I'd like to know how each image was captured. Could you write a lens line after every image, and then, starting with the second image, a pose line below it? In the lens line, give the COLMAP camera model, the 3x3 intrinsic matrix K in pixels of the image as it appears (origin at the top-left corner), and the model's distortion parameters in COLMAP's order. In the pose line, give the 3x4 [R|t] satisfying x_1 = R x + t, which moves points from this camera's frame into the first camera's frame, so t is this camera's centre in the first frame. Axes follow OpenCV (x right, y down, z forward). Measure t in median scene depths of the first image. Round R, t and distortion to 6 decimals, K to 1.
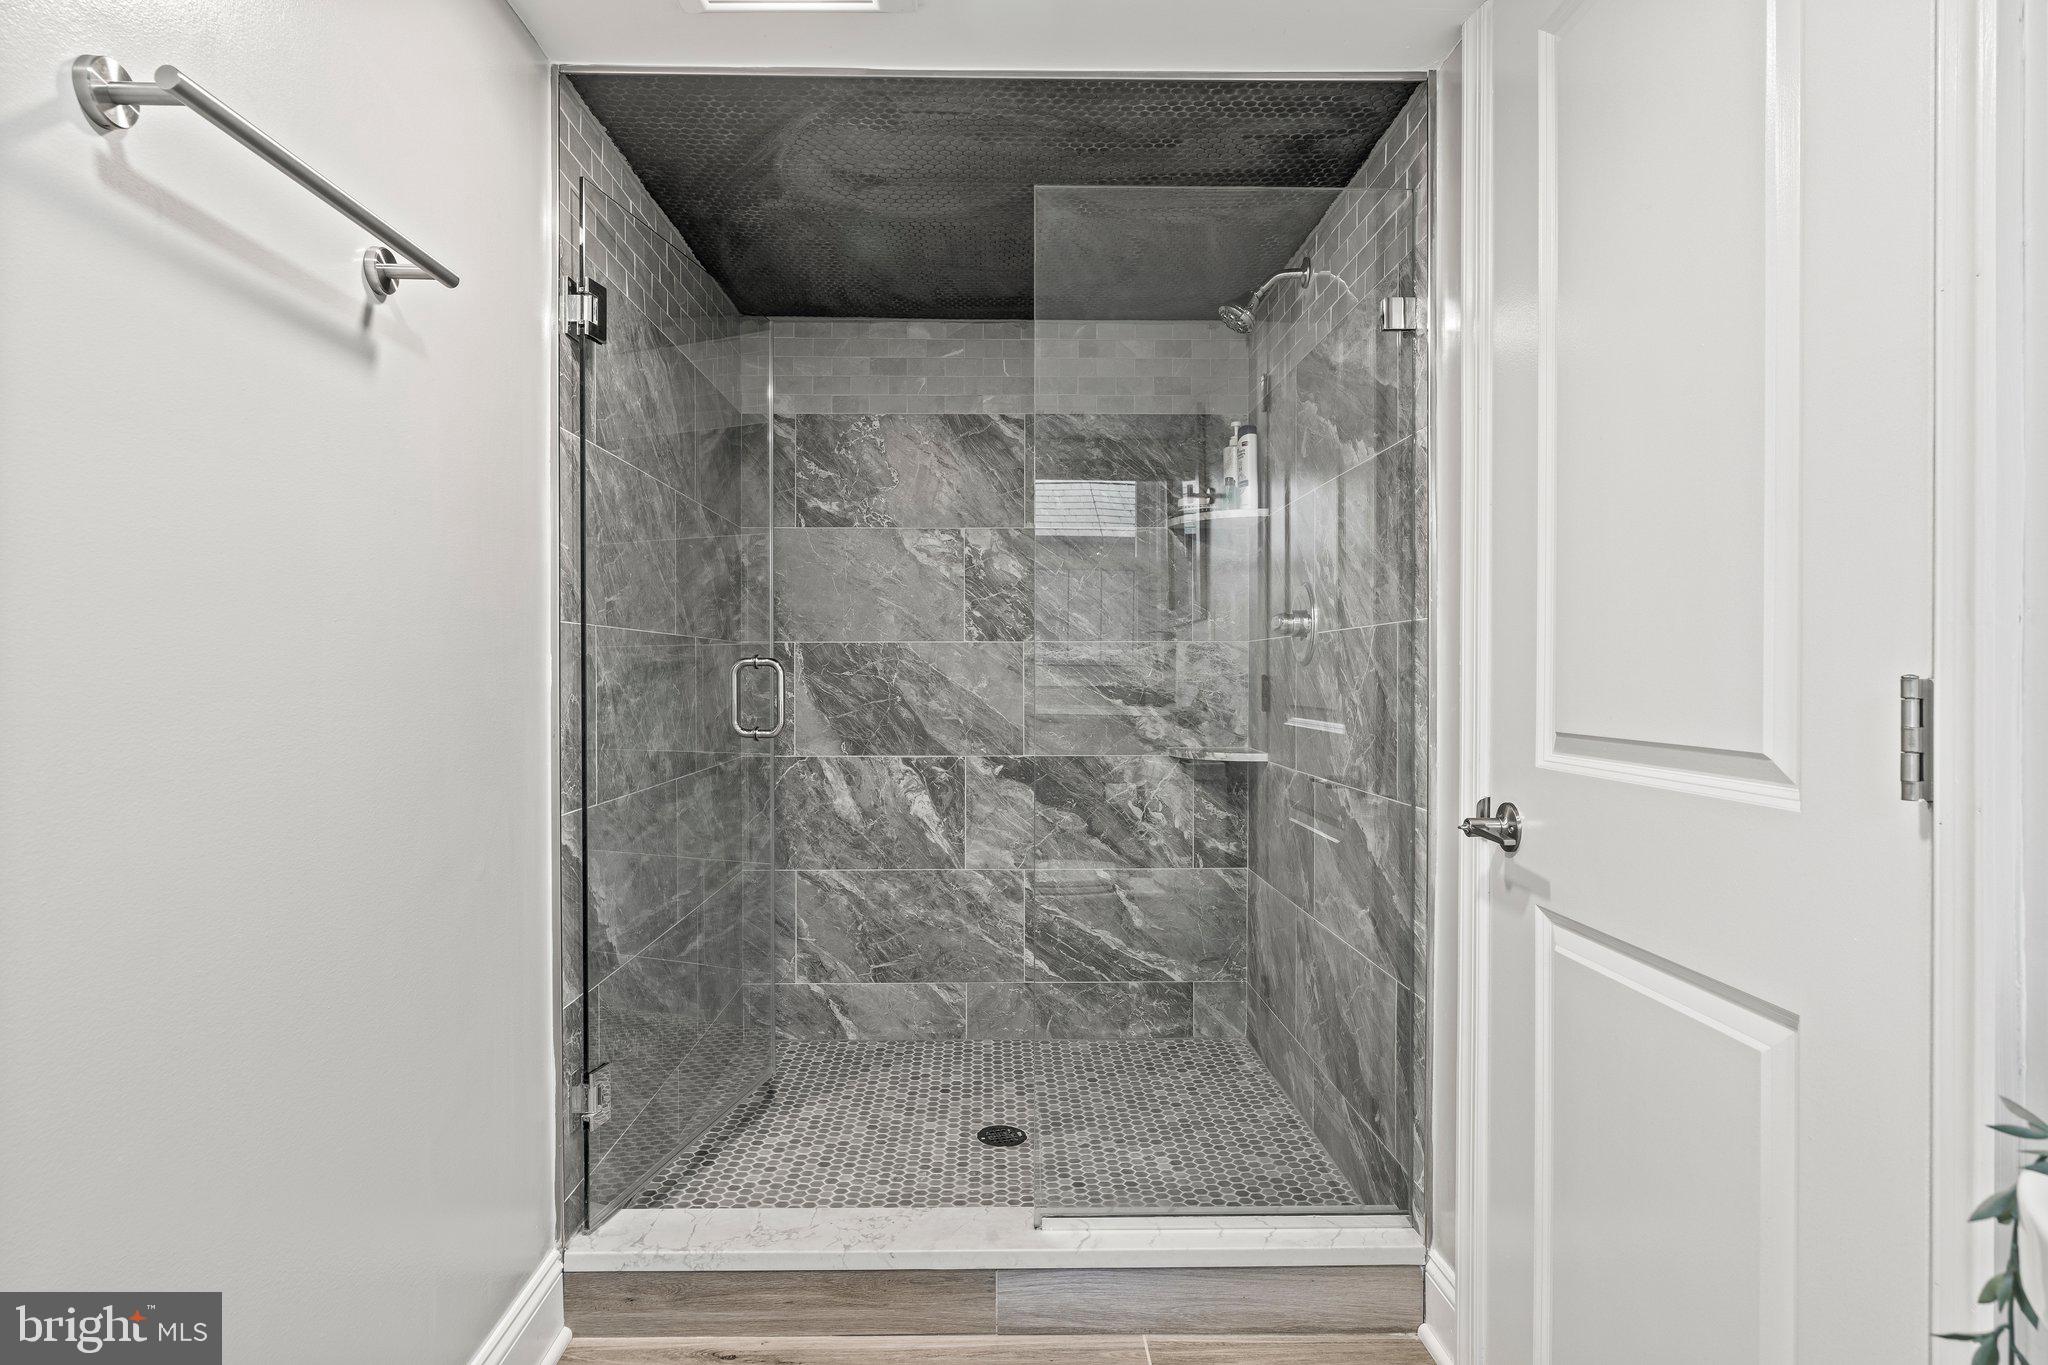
lens RADIAL K [[1120.4, 0, 1024.0], [0, 1120.4, 682.5], [0, 0, 1]] dist [-0.004473, 0.001263]
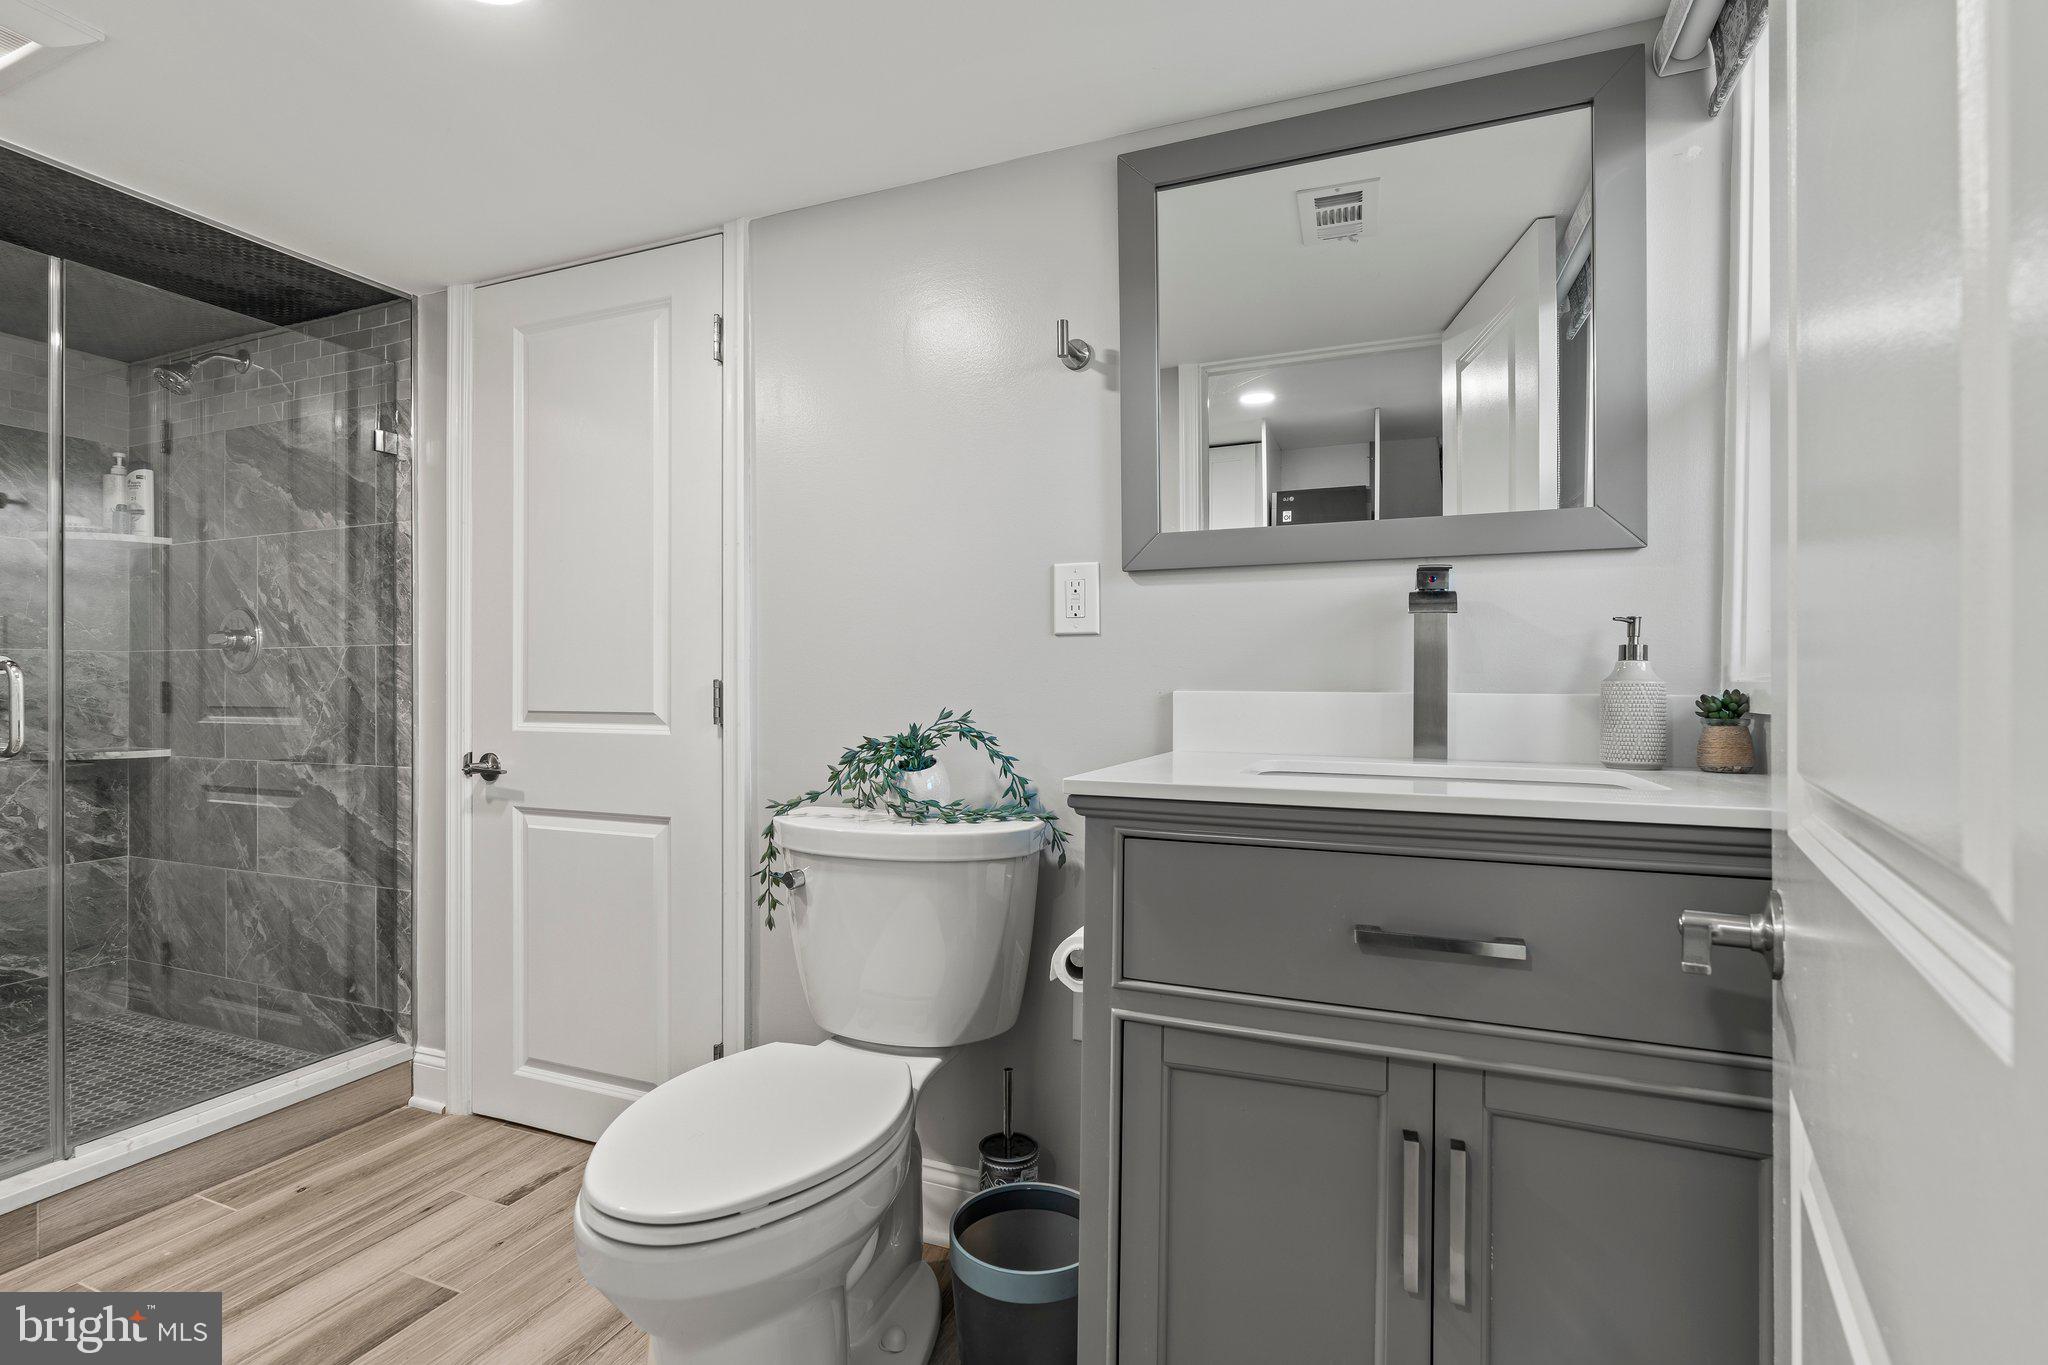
lens RADIAL K [[962.1, 0, 1030.5], [0, 962.1, 667.8], [0, 0, 1]] dist [-0.001363, 0.000172]
pose [[0.392488, 0.014446, 0.919644, -0.483287], [0.008025, 0.999785, -0.019130, 0.007303], [-0.919722, 0.014889, 0.392287, -0.289728]]
